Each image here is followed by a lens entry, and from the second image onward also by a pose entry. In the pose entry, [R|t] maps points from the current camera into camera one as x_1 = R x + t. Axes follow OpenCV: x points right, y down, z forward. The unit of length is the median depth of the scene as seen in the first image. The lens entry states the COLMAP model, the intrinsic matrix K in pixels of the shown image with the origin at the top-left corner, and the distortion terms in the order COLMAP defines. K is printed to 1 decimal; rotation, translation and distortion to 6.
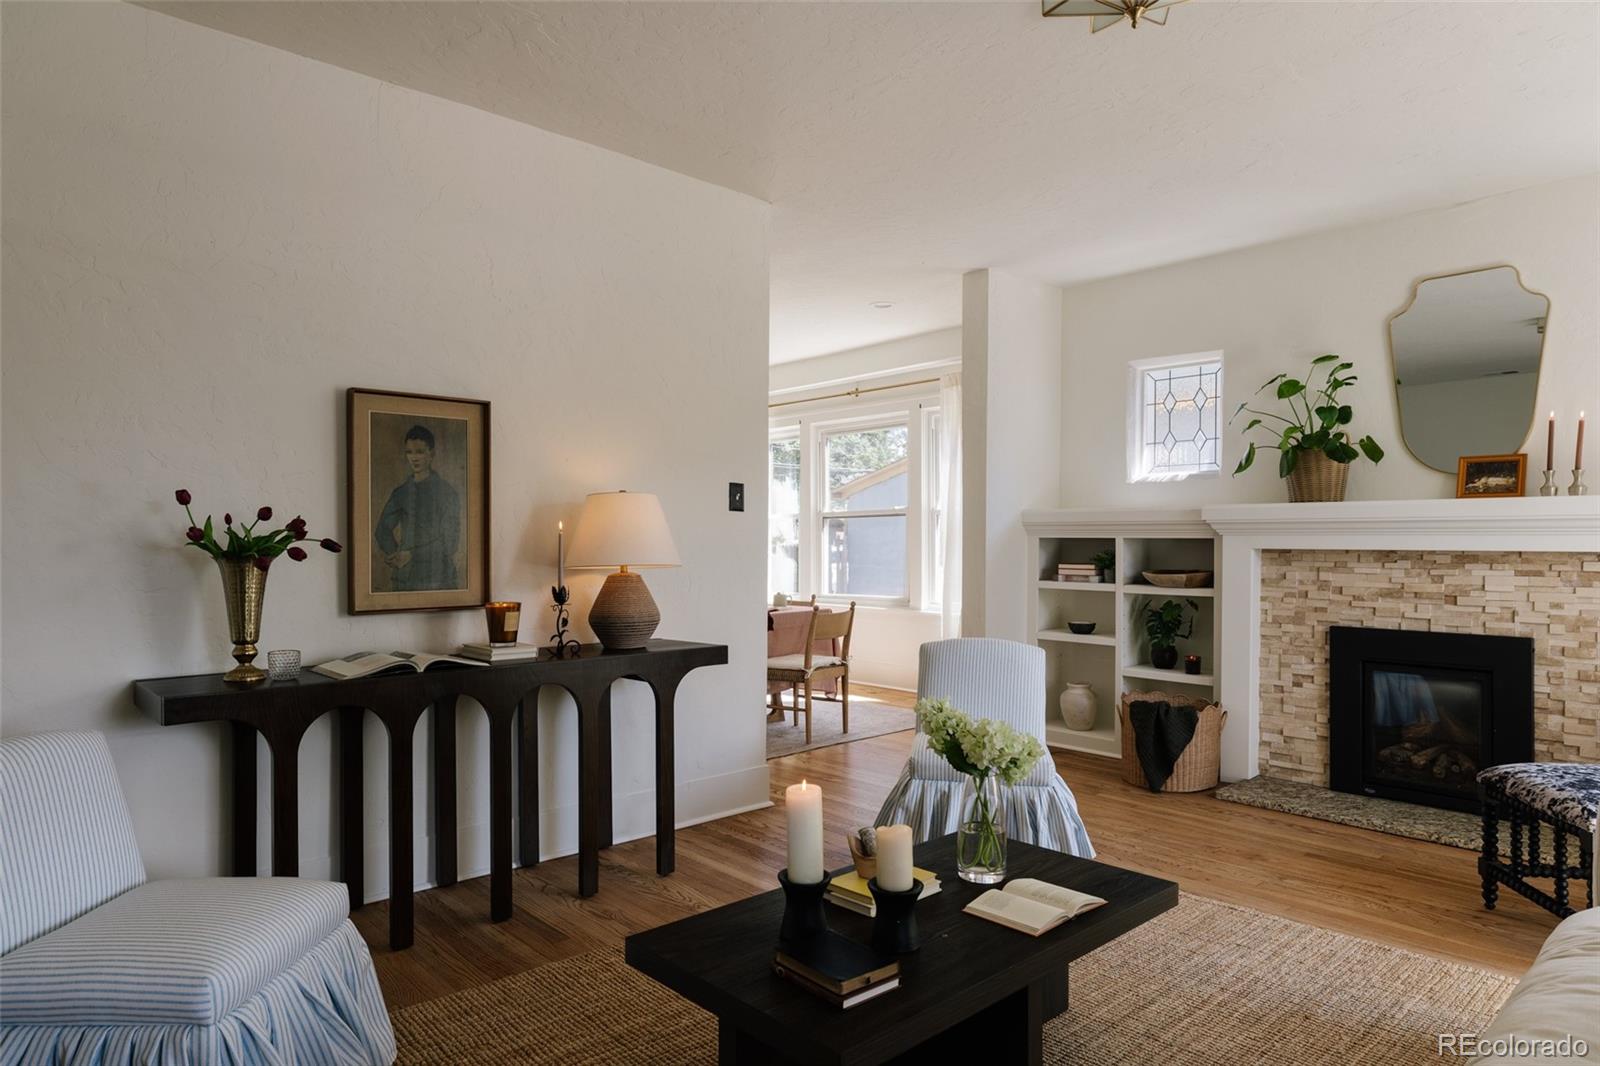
lens RADIAL K [[961.3, 0, 810.3], [0, 961.3, 543.8], [0, 0, 1]] dist [0.009902, -0.003642]
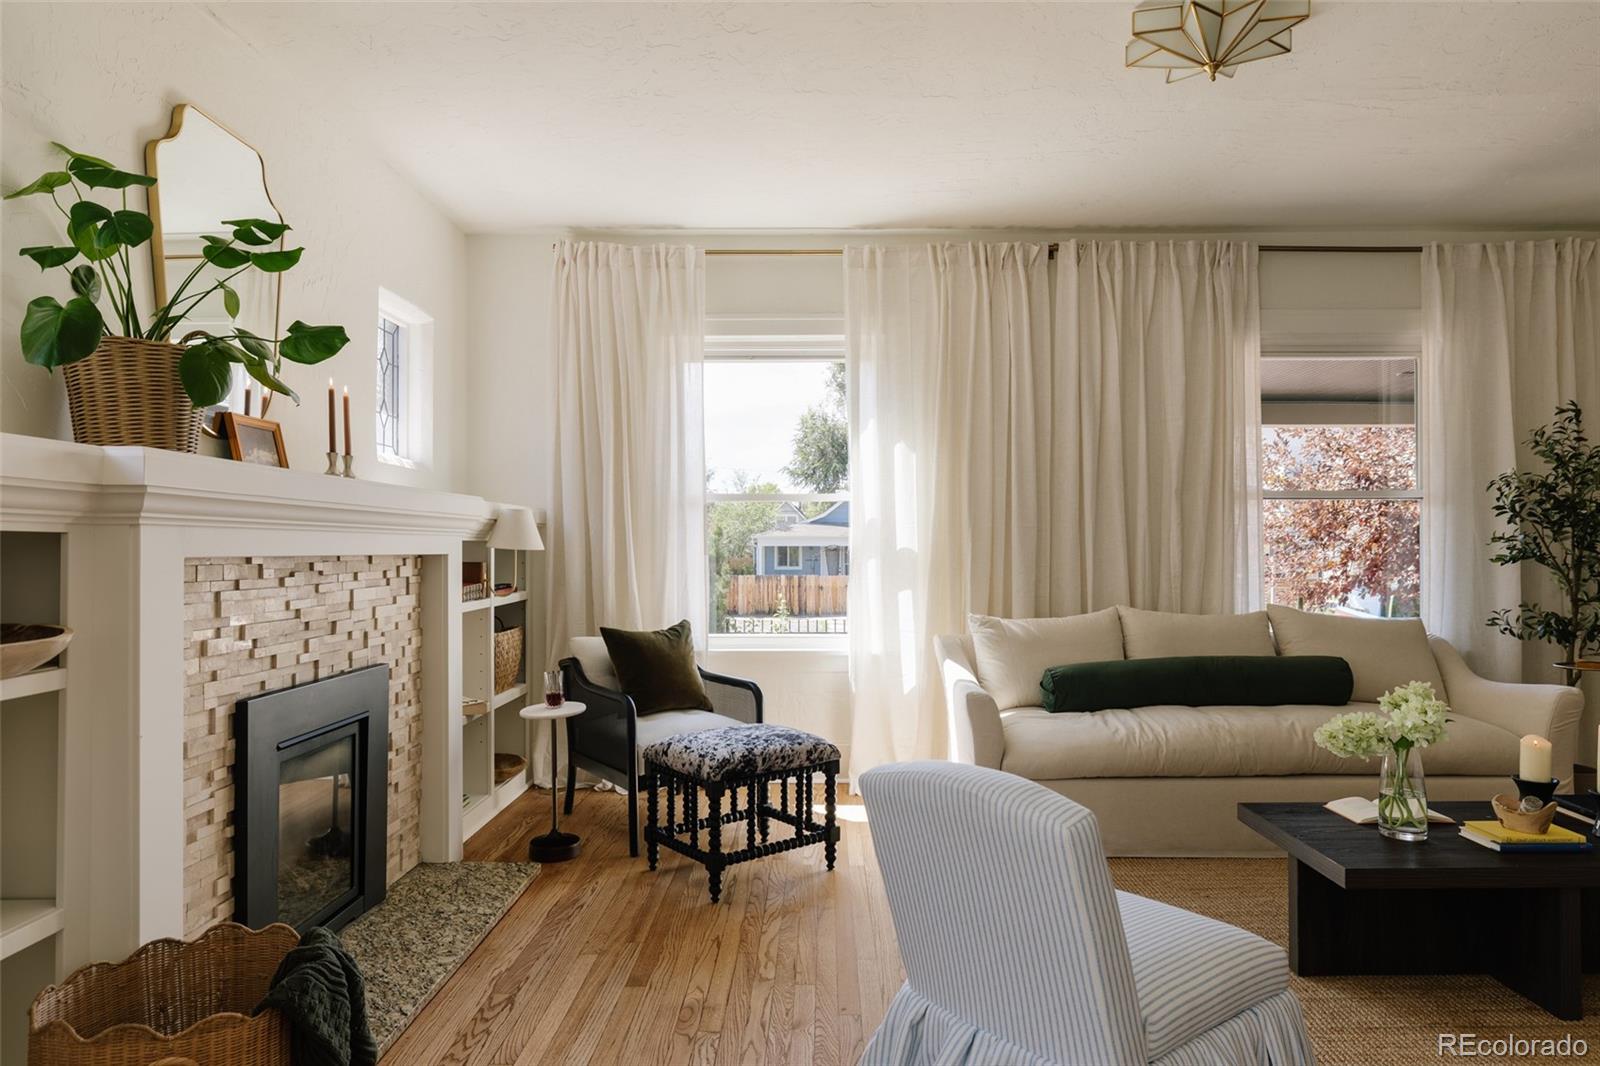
lens RADIAL K [[961.3, 0, 805.9], [0, 961.3, 546.6], [0, 0, 1]] dist [0.009902, -0.003642]
pose [[-0.717023, 0.002314, 0.697046, -0.054944], [0.005141, 0.999985, 0.001968, 0.001061], [-0.697031, 0.004995, -0.717024, 1.228505]]
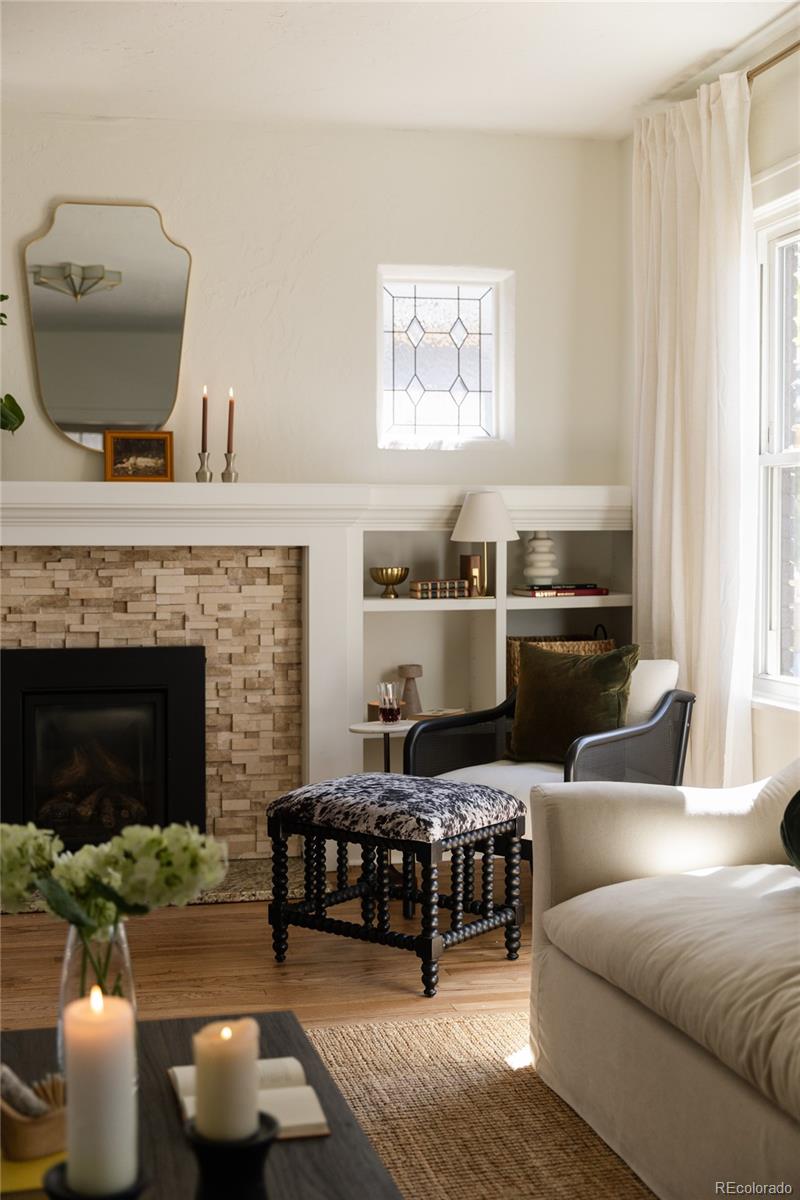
lens RADIAL K [[1425.9, 0, 307.7], [0, 1425.9, 550.5], [0, 0, 1]] dist [-0.005317, 0.000000]
pose [[0.528893, -0.010033, 0.848629, -0.262617], [0.004862, 0.999950, 0.008792, 0.001369], [-0.848675, -0.000524, 0.528915, 0.228690]]
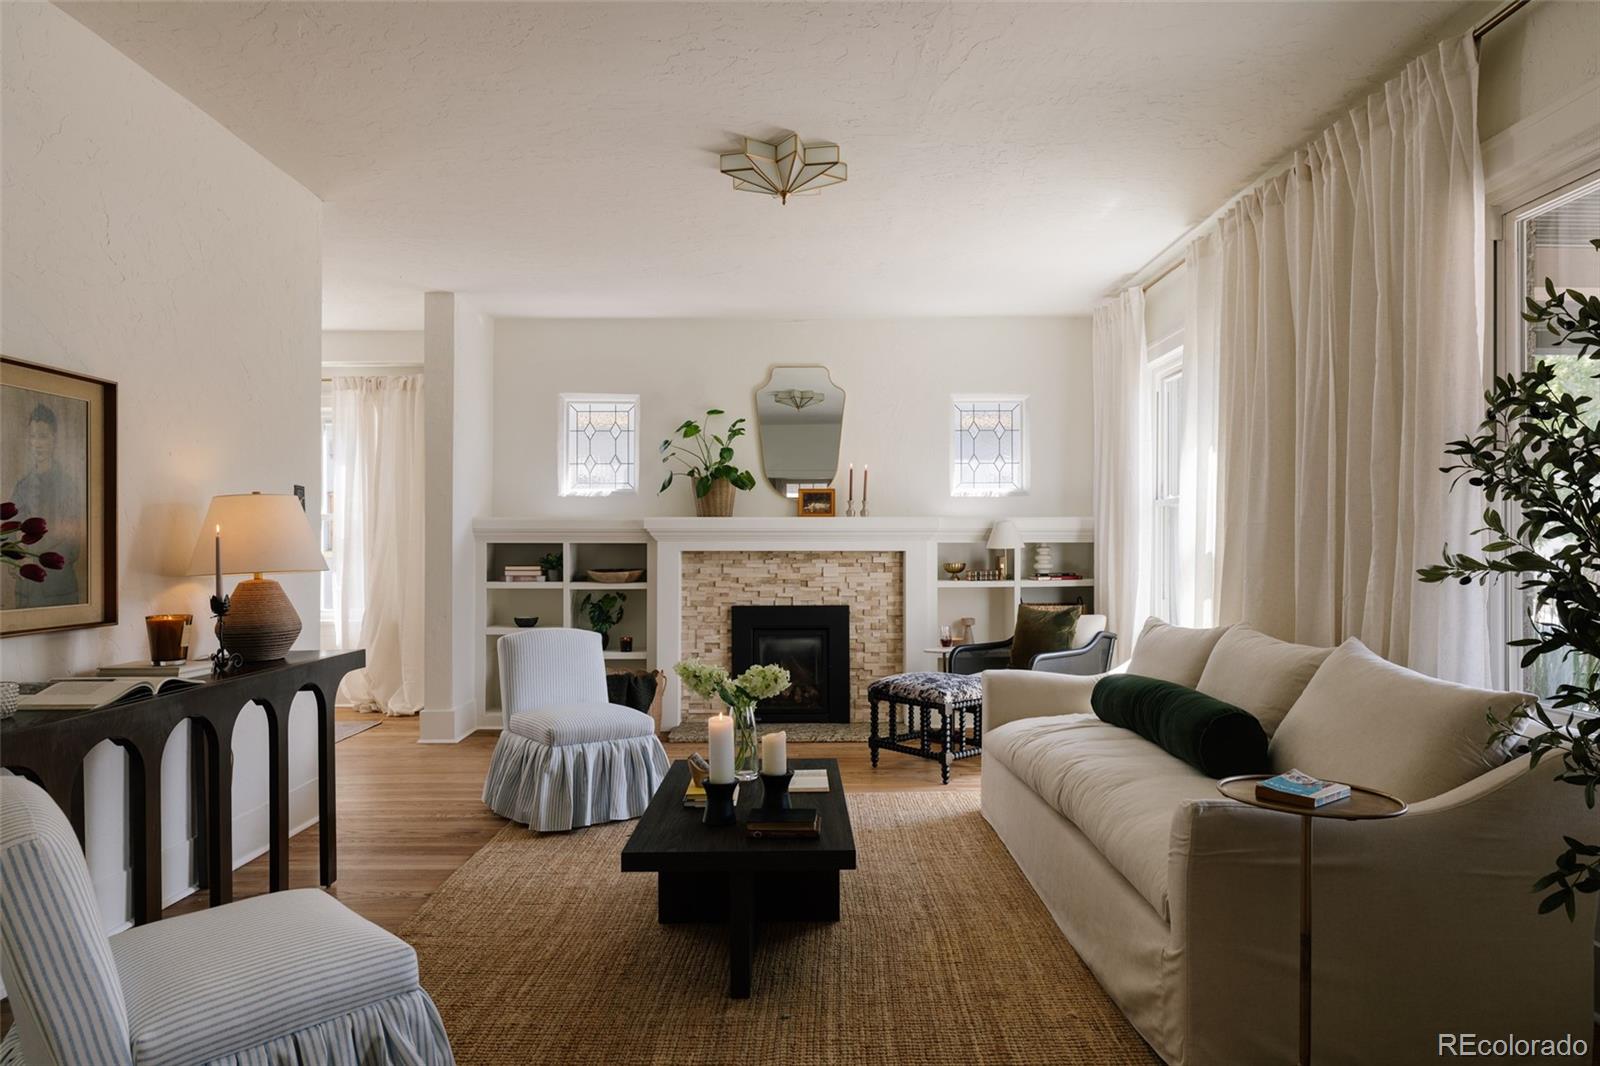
lens RADIAL K [[961.3, 0, 813.7], [0, 961.3, 535.4], [0, 0, 1]] dist [0.009902, -0.003642]
pose [[0.673167, 0.005537, 0.739470, -0.431649], [0.005824, 0.999901, -0.012789, 0.001895], [-0.739468, 0.012915, 0.673068, -0.025515]]
